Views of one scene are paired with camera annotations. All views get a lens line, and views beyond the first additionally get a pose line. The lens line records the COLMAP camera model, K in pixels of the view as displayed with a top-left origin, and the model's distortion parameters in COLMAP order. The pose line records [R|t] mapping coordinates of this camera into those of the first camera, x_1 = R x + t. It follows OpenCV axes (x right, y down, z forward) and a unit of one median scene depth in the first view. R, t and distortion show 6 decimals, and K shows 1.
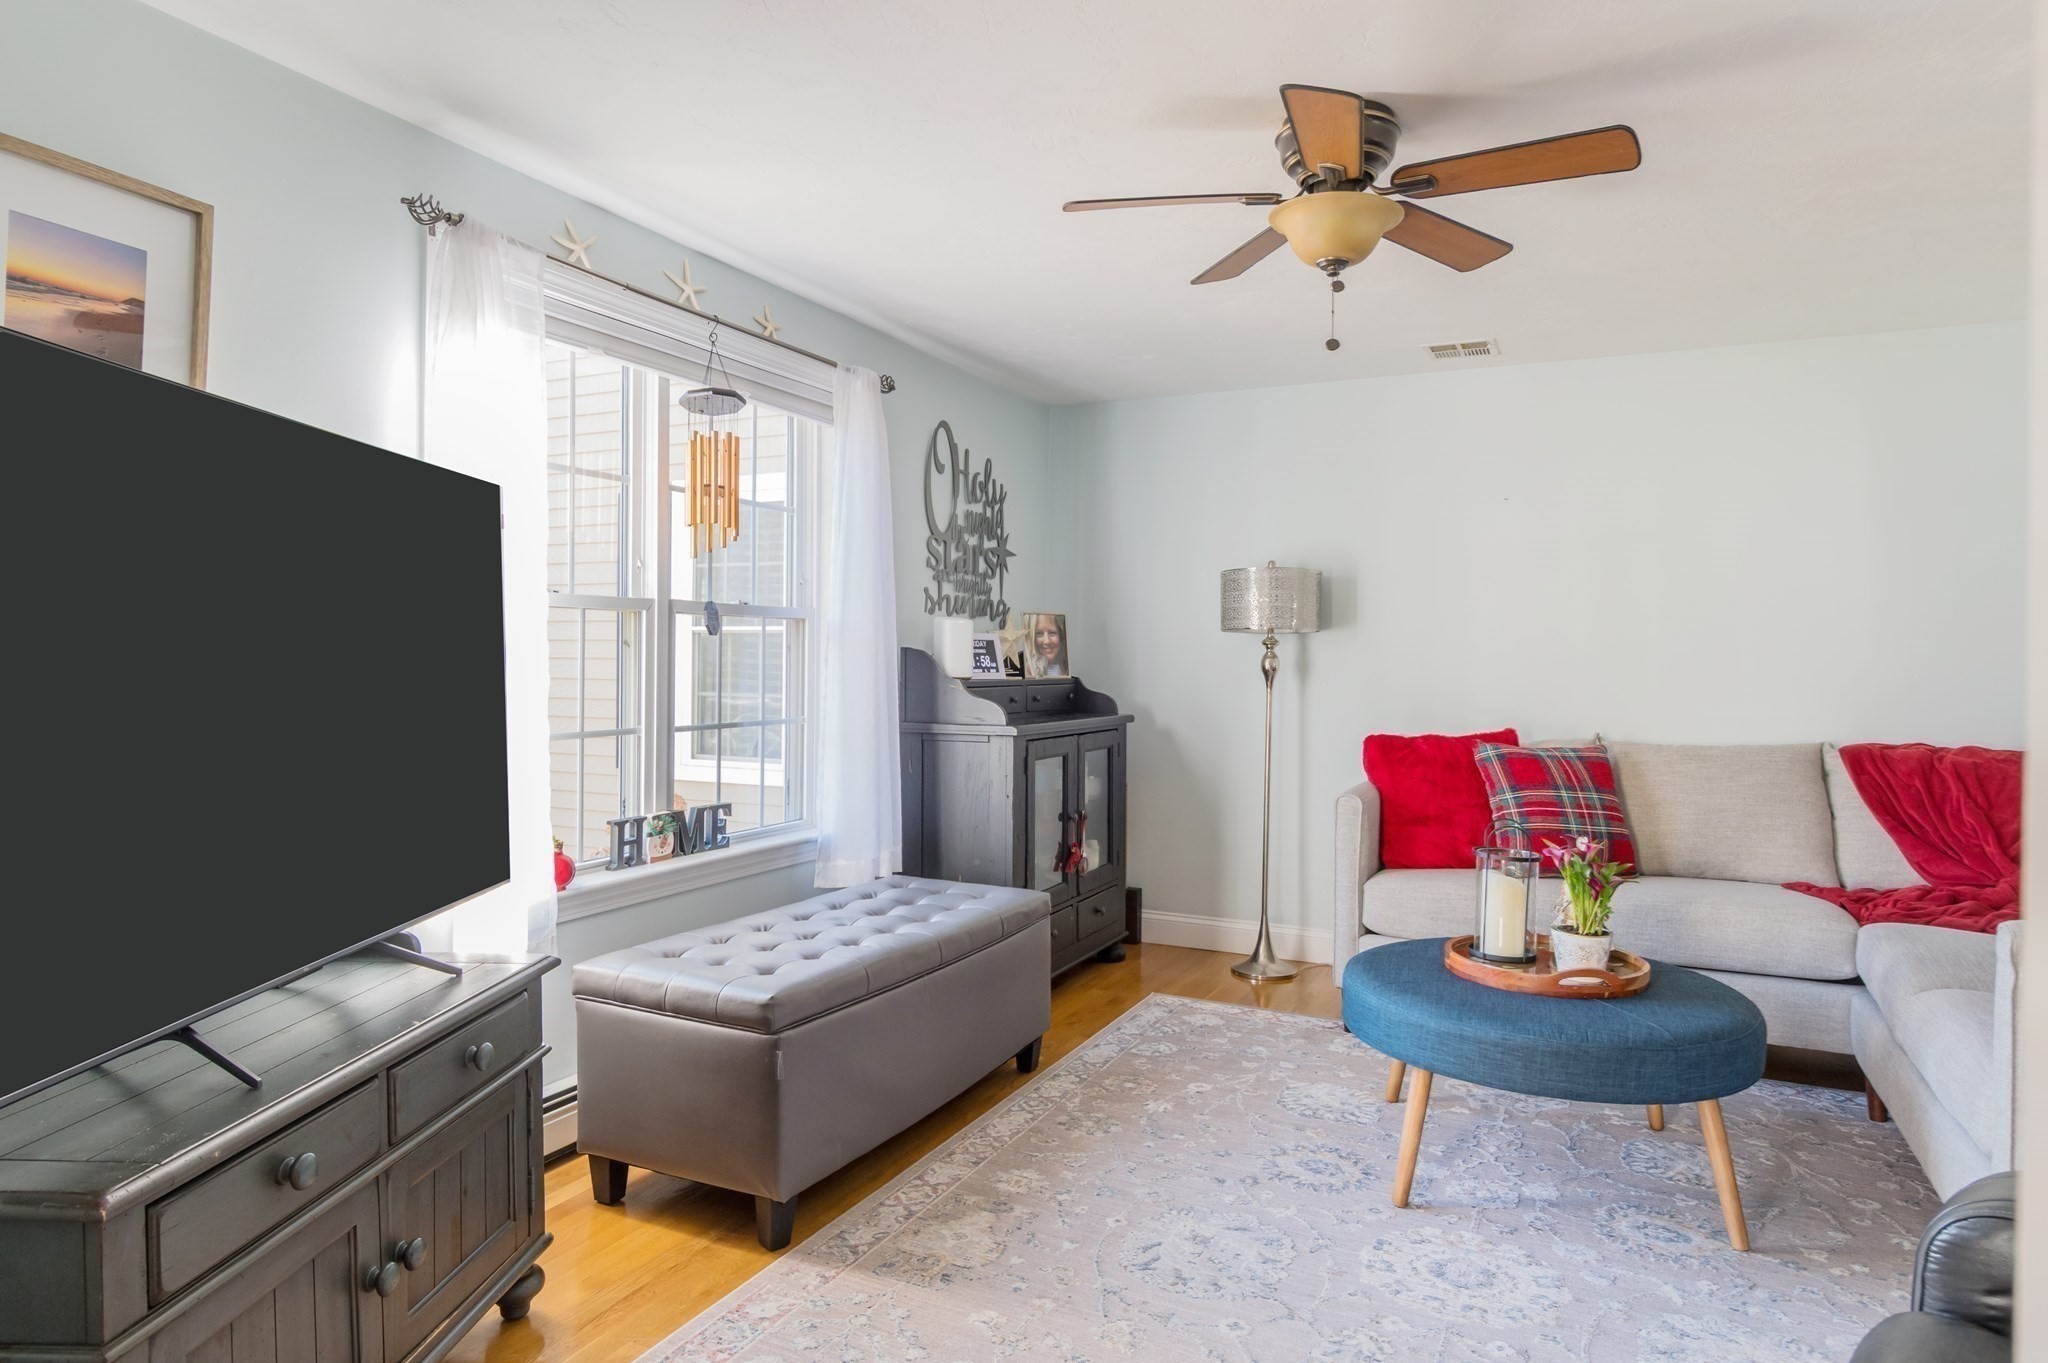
lens RADIAL K [[1233.8, 0, 1036.1], [0, 1233.8, 659.0], [0, 0, 1]] dist [0.002373, -0.005038]
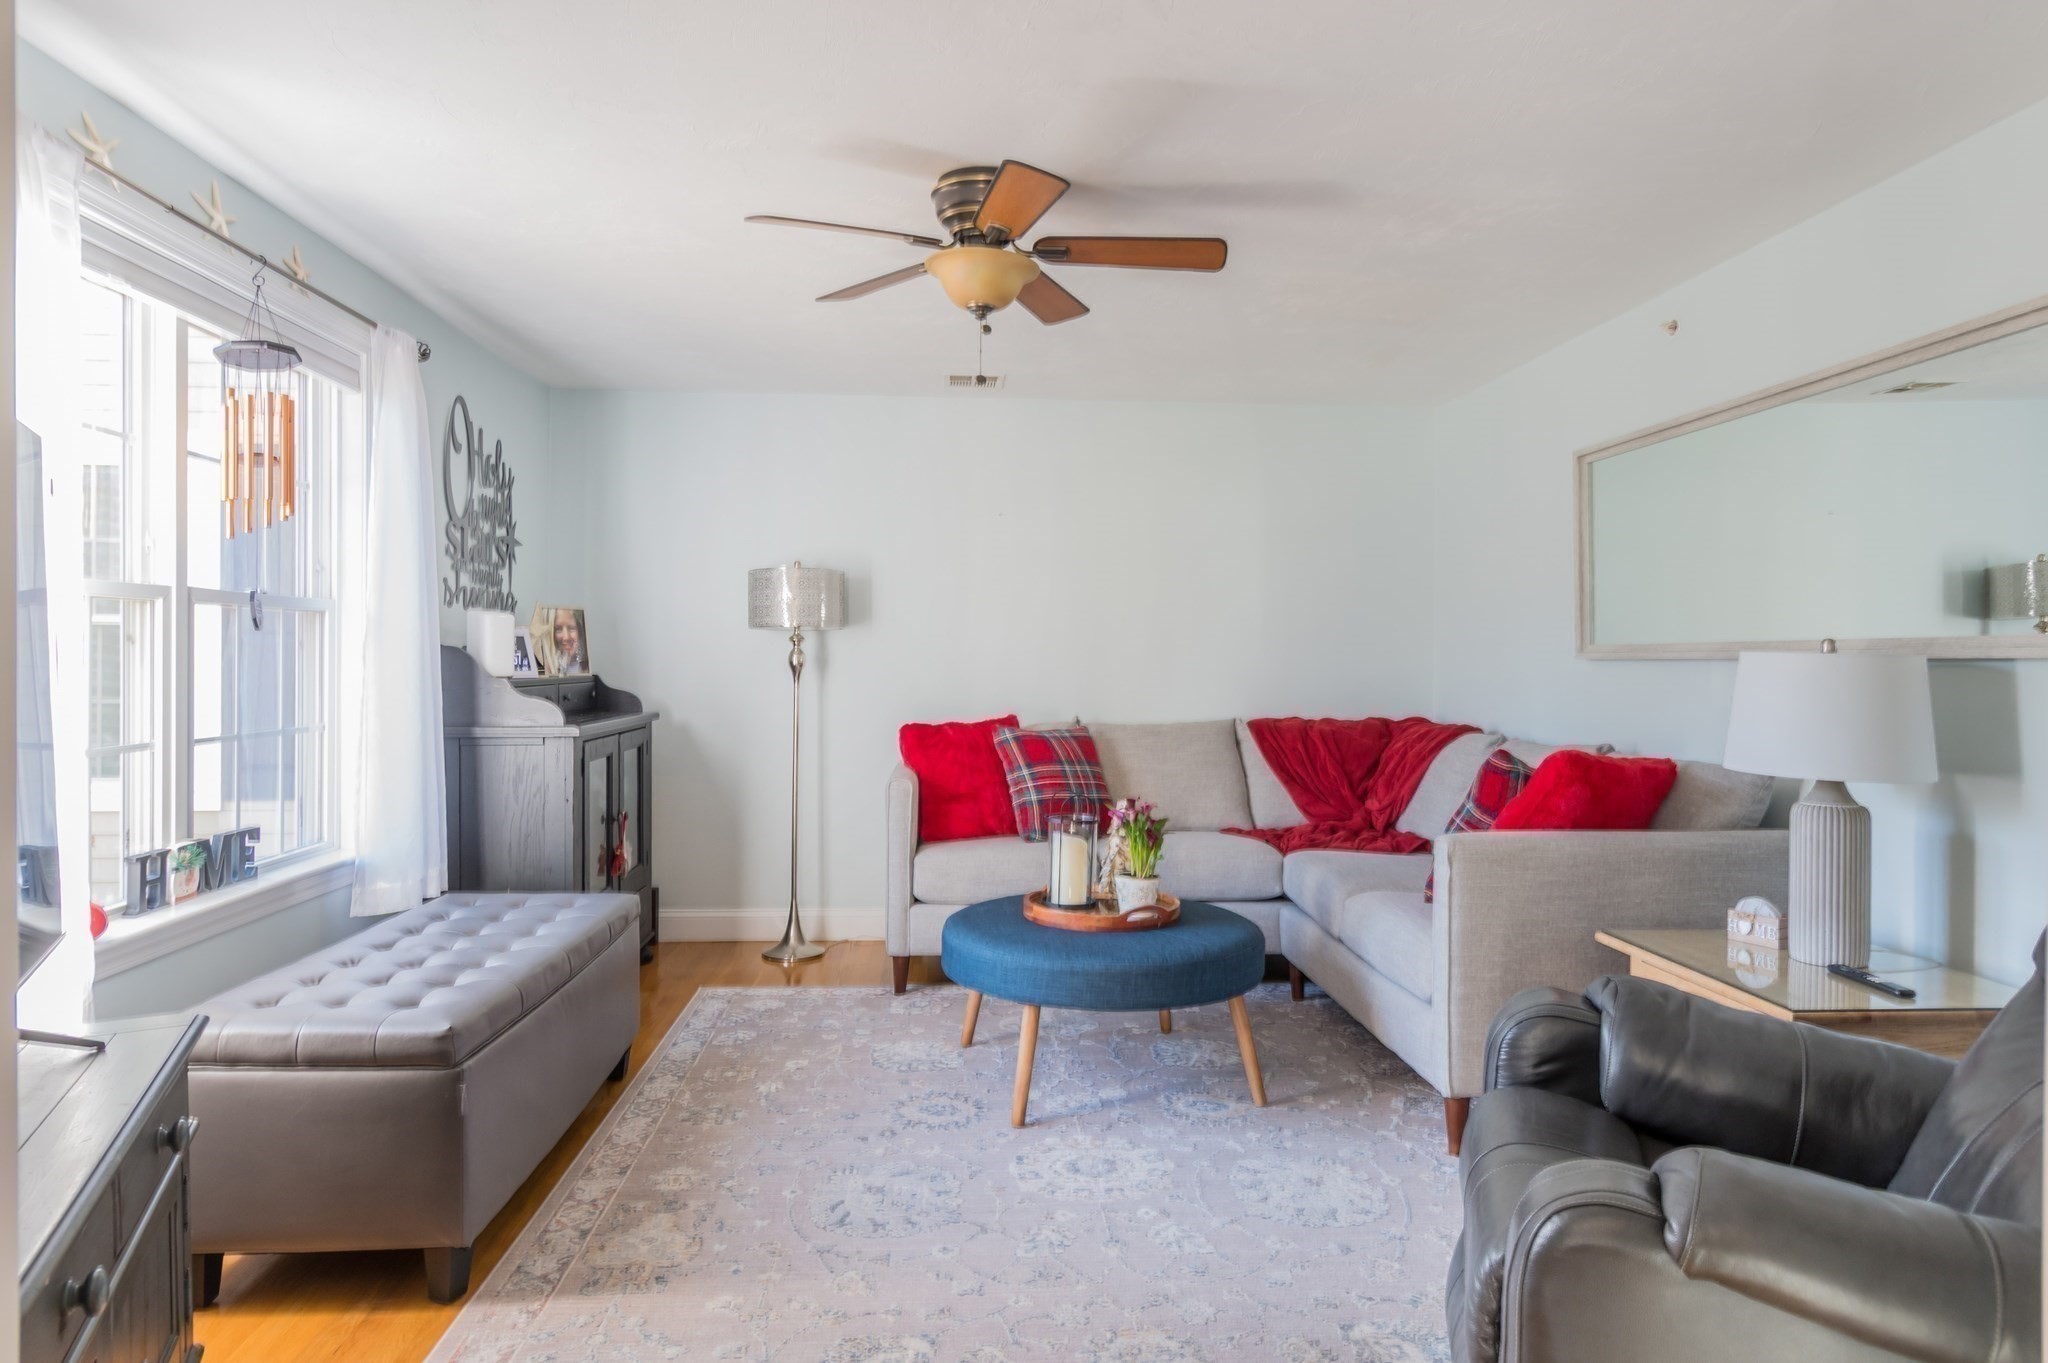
lens RADIAL K [[1233.8, 0, 1036.1], [0, 1233.8, 659.0], [0, 0, 1]] dist [0.002373, -0.005038]
pose [[0.863899, -0.005492, 0.503635, -0.212177], [0.002850, 0.999978, 0.006015, -0.002606], [-0.503656, -0.003761, 0.863896, -0.006964]]
